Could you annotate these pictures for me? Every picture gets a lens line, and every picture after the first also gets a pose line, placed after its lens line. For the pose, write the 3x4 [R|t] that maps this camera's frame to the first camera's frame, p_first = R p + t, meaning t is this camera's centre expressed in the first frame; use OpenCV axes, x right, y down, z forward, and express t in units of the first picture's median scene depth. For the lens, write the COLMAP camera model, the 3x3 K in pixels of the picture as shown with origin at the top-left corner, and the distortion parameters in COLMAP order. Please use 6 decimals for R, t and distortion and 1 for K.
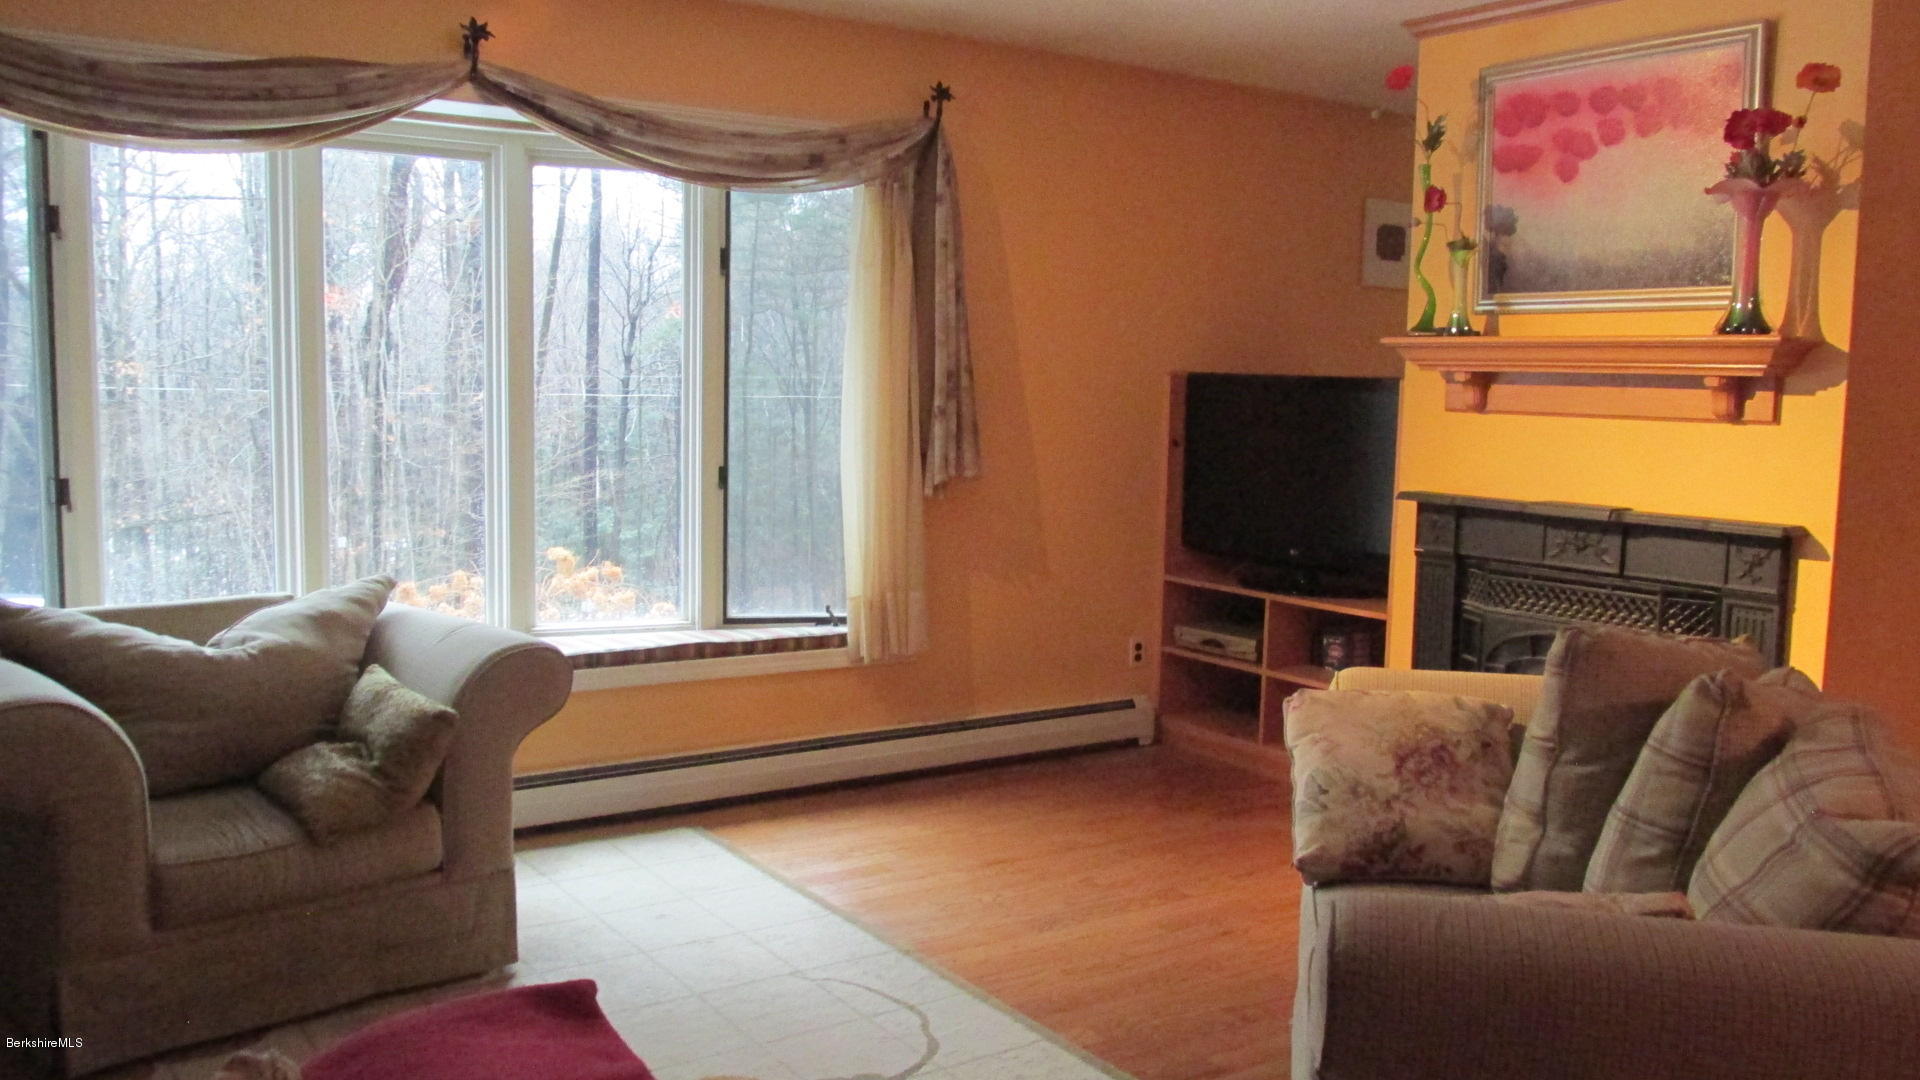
lens RADIAL K [[1608.0, 0, 956.5], [0, 1608.0, 537.4], [0, 0, 1]] dist [-0.035299, 0.026846]
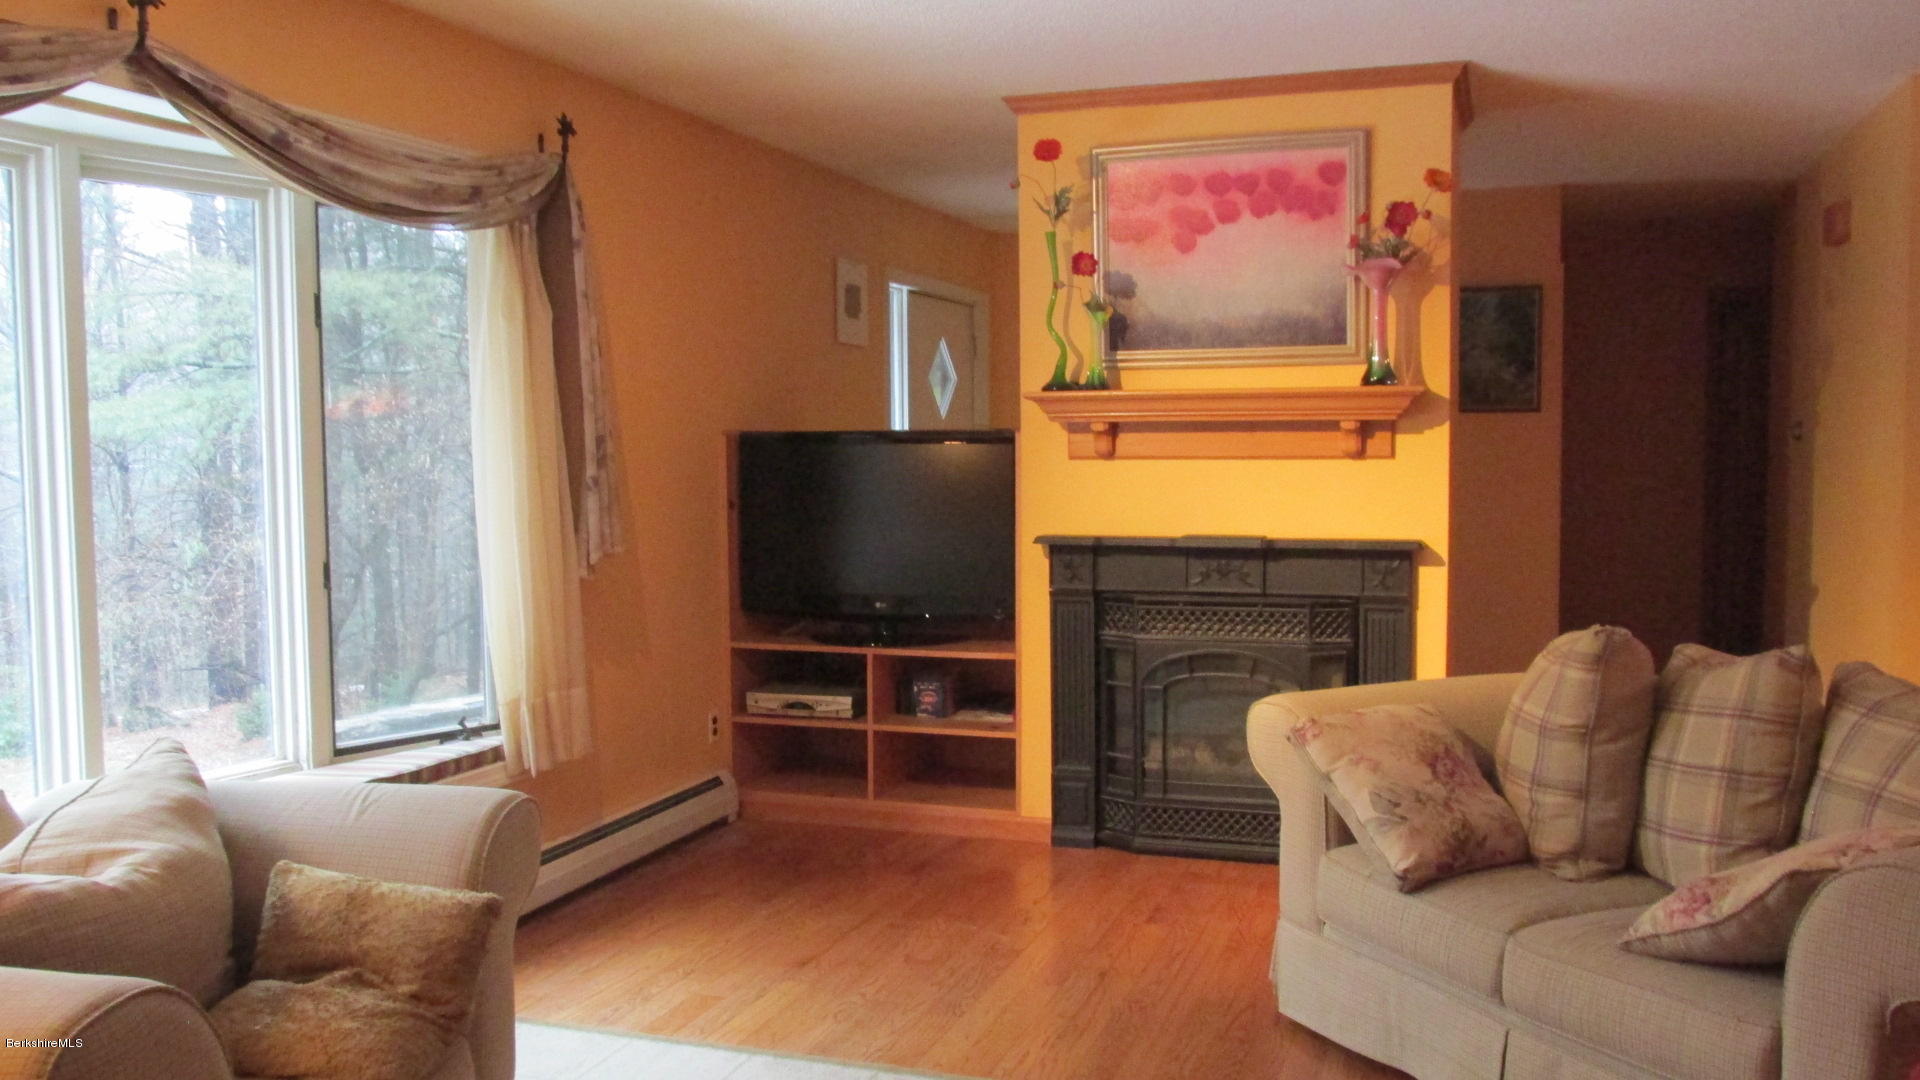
lens RADIAL K [[1608.0, 0, 959.7], [0, 1608.0, 531.4], [0, 0, 1]] dist [-0.035299, 0.026846]
pose [[0.803094, -0.062907, 0.592522, -0.429428], [0.085506, 0.996286, -0.010120, -0.027848], [-0.589685, 0.058791, 0.805491, 0.188026]]
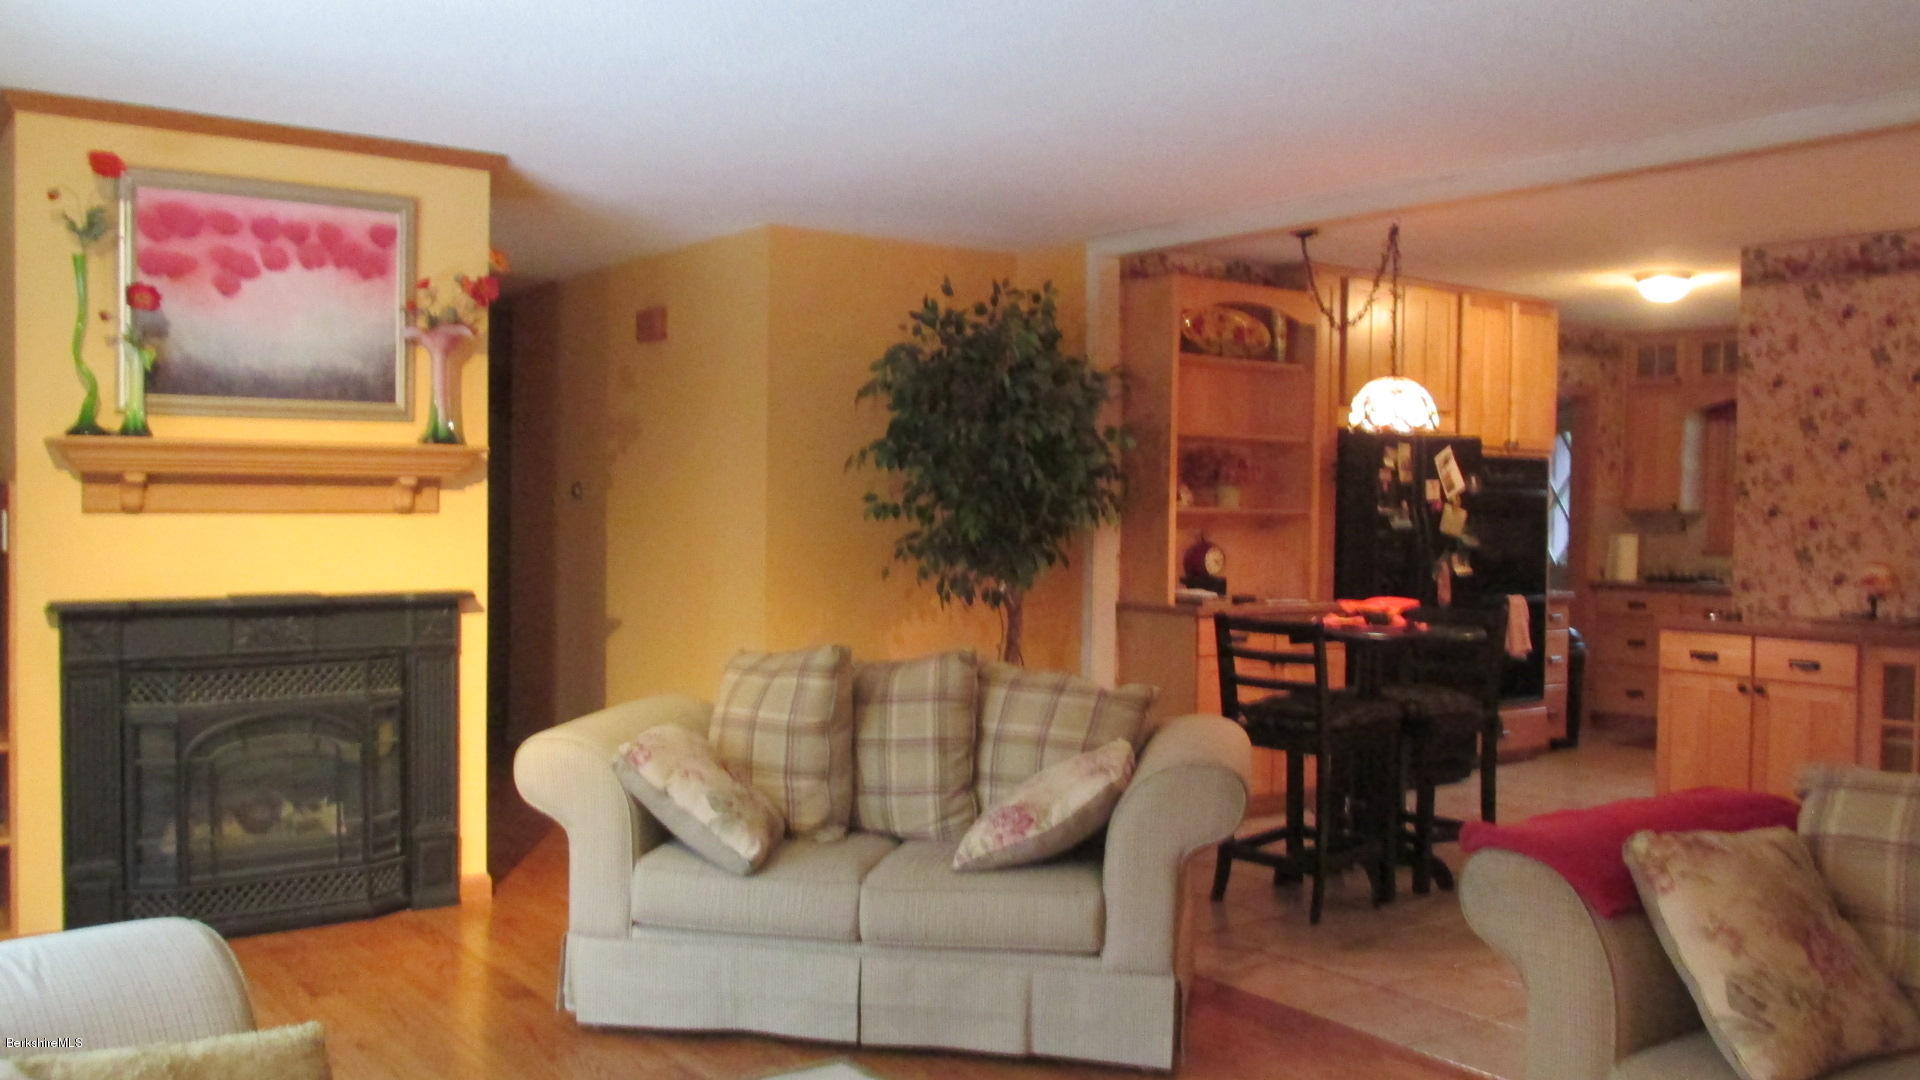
lens RADIAL K [[1608.0, 0, 967.3], [0, 1608.0, 529.5], [0, 0, 1]] dist [-0.035299, 0.026846]
pose [[-0.037505, -0.043355, 0.998355, -0.706994], [0.092442, 0.994624, 0.046666, -0.070244], [-0.995011, 0.094040, -0.033296, 0.551805]]
